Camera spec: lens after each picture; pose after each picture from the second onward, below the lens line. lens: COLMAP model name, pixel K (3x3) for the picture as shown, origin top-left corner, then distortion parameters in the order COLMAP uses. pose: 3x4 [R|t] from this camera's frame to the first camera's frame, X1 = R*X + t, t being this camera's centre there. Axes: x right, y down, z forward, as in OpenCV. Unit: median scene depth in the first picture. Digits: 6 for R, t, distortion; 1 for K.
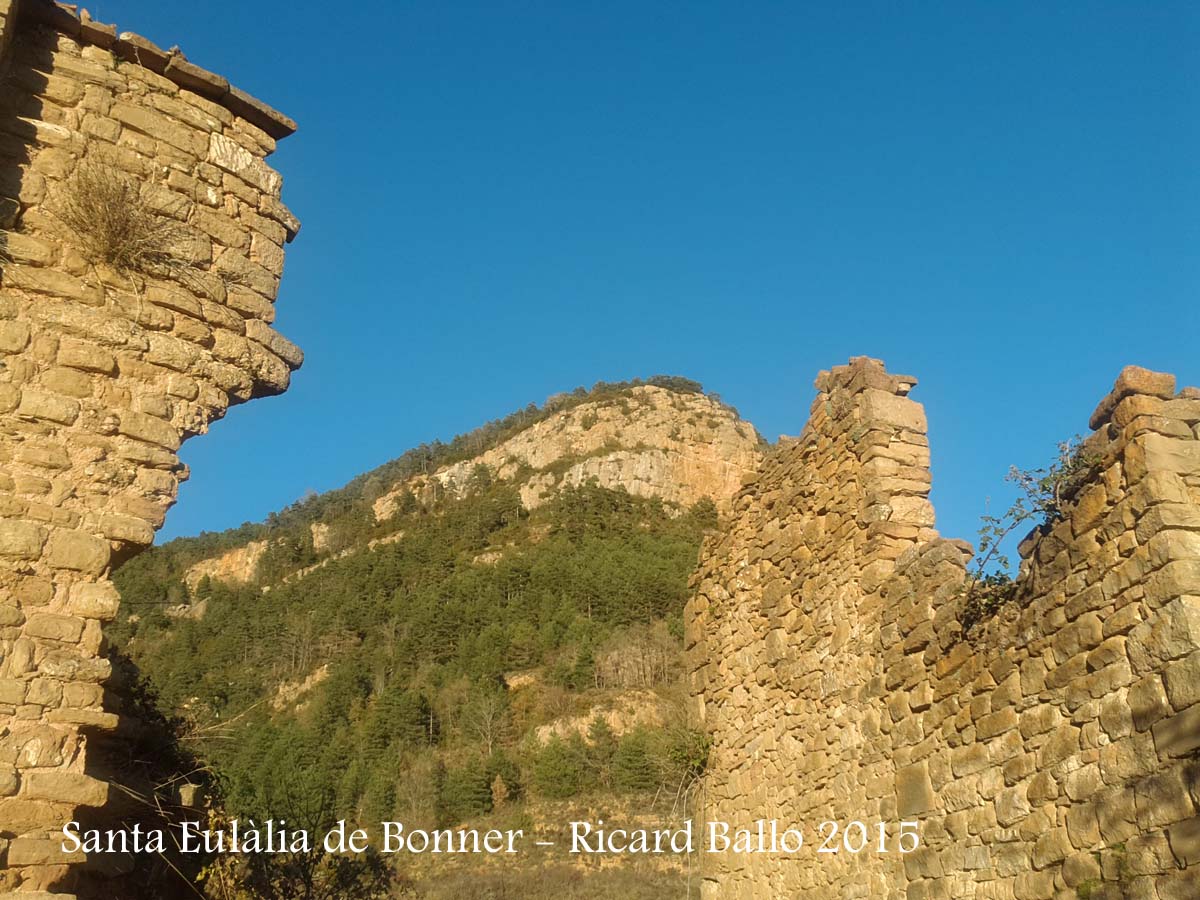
lens RADIAL K [[1143.8, 0, 617.6], [0, 1143.8, 440.3], [0, 0, 1]] dist [0.018013, 0.000000]
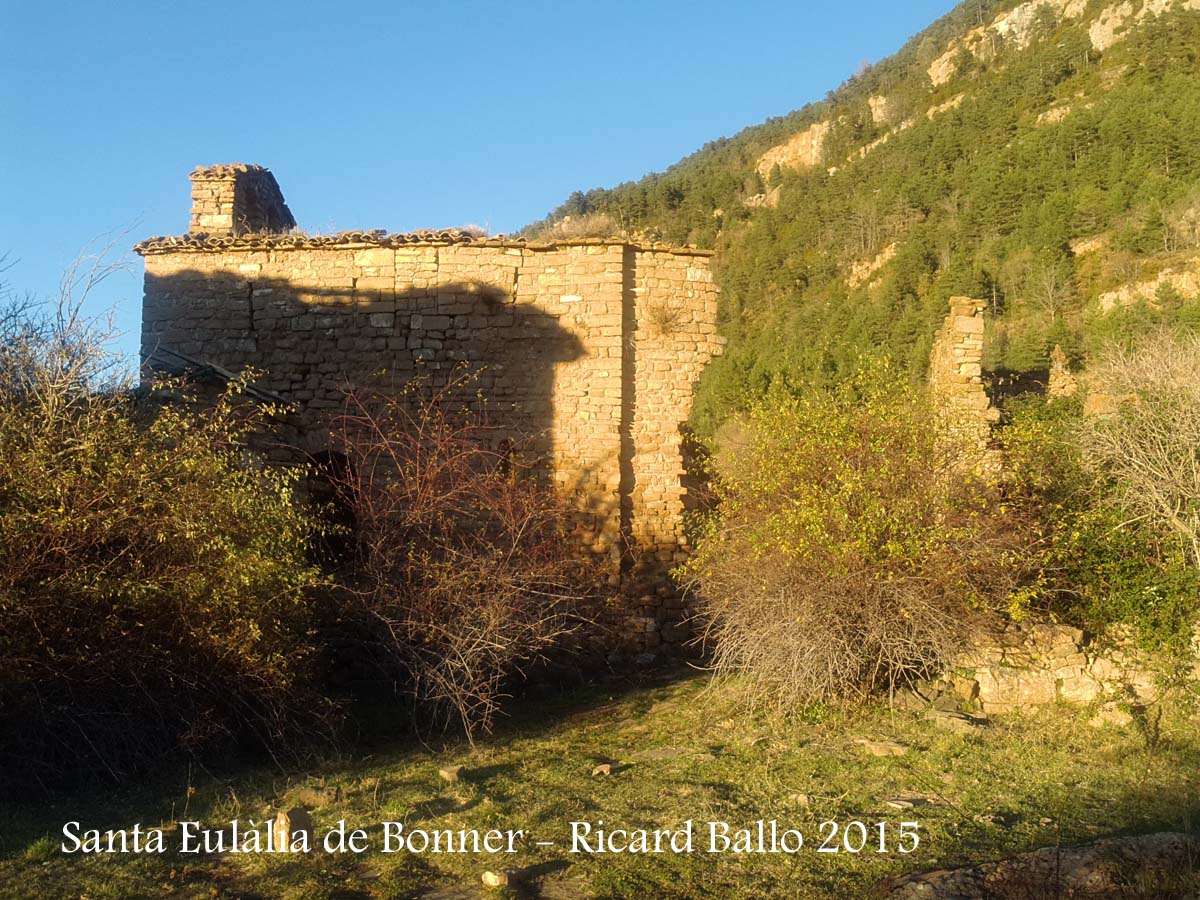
lens RADIAL K [[1143.8, 0, 604.9], [0, 1143.8, 452.6], [0, 0, 1]] dist [0.018013, 0.000000]
pose [[0.874869, -0.004923, -0.484334, 0.864157], [0.187134, 0.925739, 0.328616, -0.828859], [0.446749, -0.378131, 0.810822, -1.609777]]
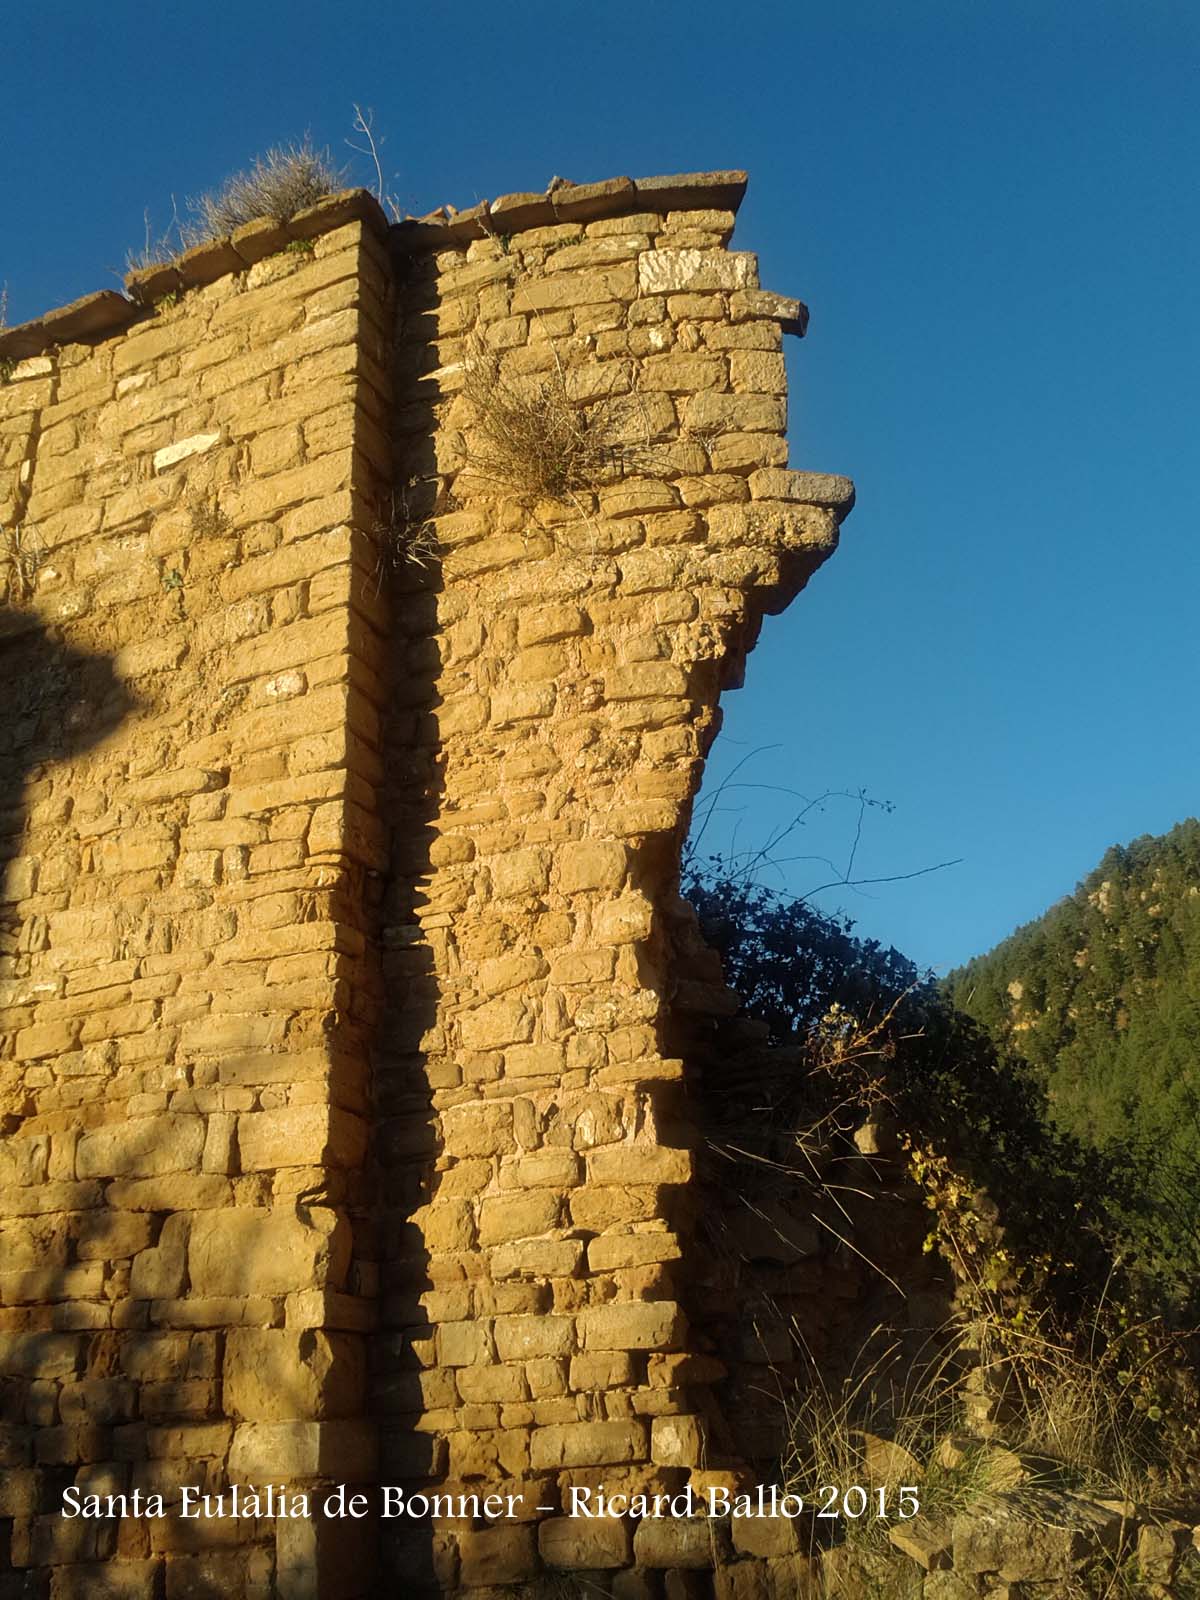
lens RADIAL K [[1525.1, 0, 610.8], [0, 1525.1, 798.6], [0, 0, 1]] dist [0.018013, 0.000000]
pose [[0.625990, -0.295063, -0.721855, 0.227307], [0.376763, 0.924887, -0.051325, 0.088740], [0.682778, -0.239839, 0.690139, 0.251056]]
